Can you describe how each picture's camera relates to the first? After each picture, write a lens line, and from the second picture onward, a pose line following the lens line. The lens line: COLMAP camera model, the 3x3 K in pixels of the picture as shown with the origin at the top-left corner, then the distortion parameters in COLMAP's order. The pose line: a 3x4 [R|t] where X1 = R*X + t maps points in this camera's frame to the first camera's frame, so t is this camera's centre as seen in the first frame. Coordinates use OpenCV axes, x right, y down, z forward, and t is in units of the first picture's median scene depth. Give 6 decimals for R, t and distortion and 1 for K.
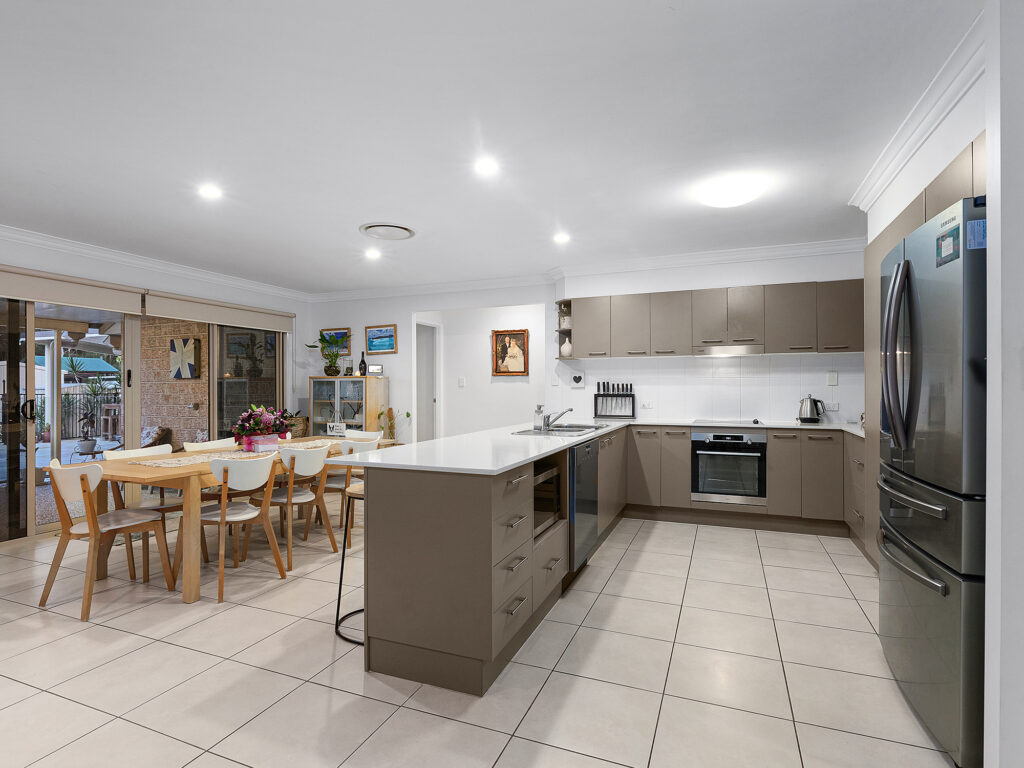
lens RADIAL K [[511.5, 0, 514.8], [0, 511.5, 388.1], [0, 0, 1]] dist [-0.003546, -0.002014]
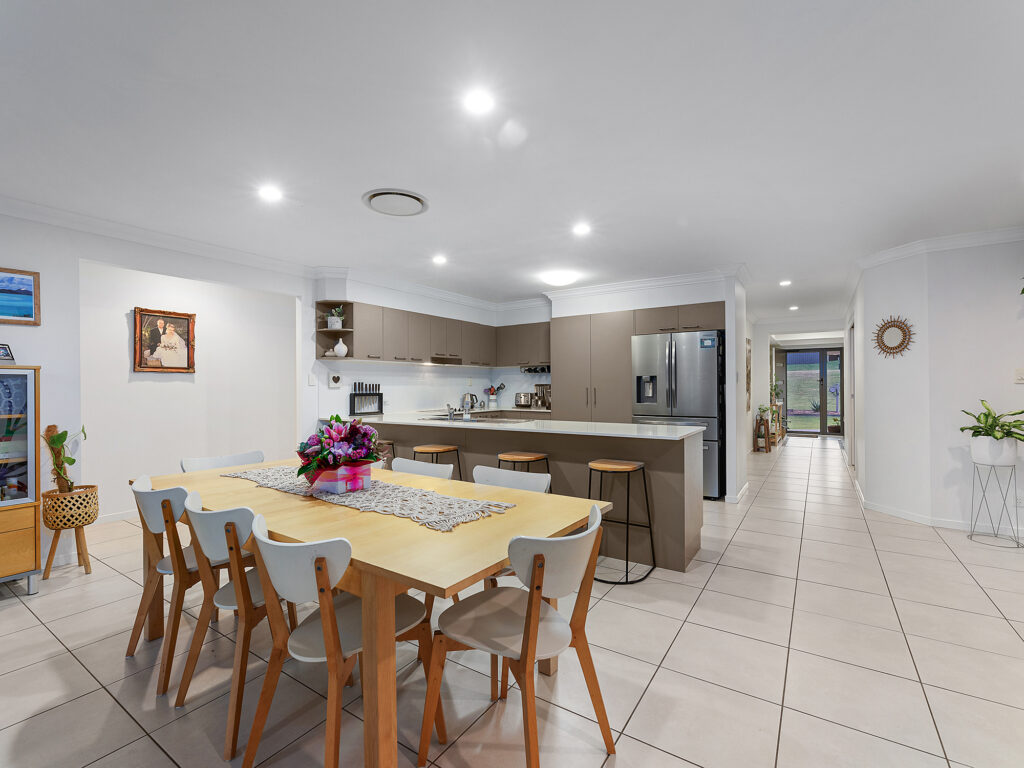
lens RADIAL K [[468.0, 0, 483.8], [0, 468.0, 386.3], [0, 0, 1]] dist [-0.000842, 0.001741]
pose [[0.242742, 0.001747, 0.970089, -0.786635], [0.006107, 0.999976, -0.003329, 0.001377], [-0.970072, 0.006732, 0.242725, 0.547056]]
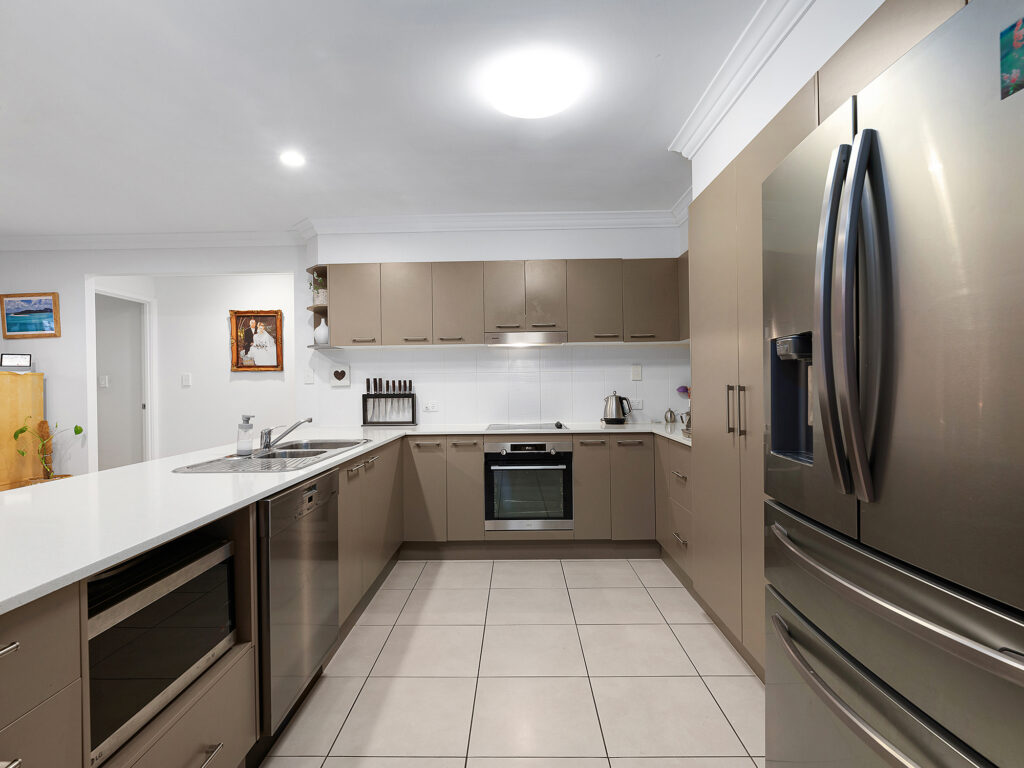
lens RADIAL K [[500.8, 0, 503.7], [0, 500.8, 387.7], [0, 0, 1]] dist [-0.005338, 0.006384]
pose [[0.934533, -0.011697, 0.355684, 0.095850], [0.010803, 0.999932, 0.004498, 0.000602], [-0.355713, -0.000361, 0.934595, 0.258327]]
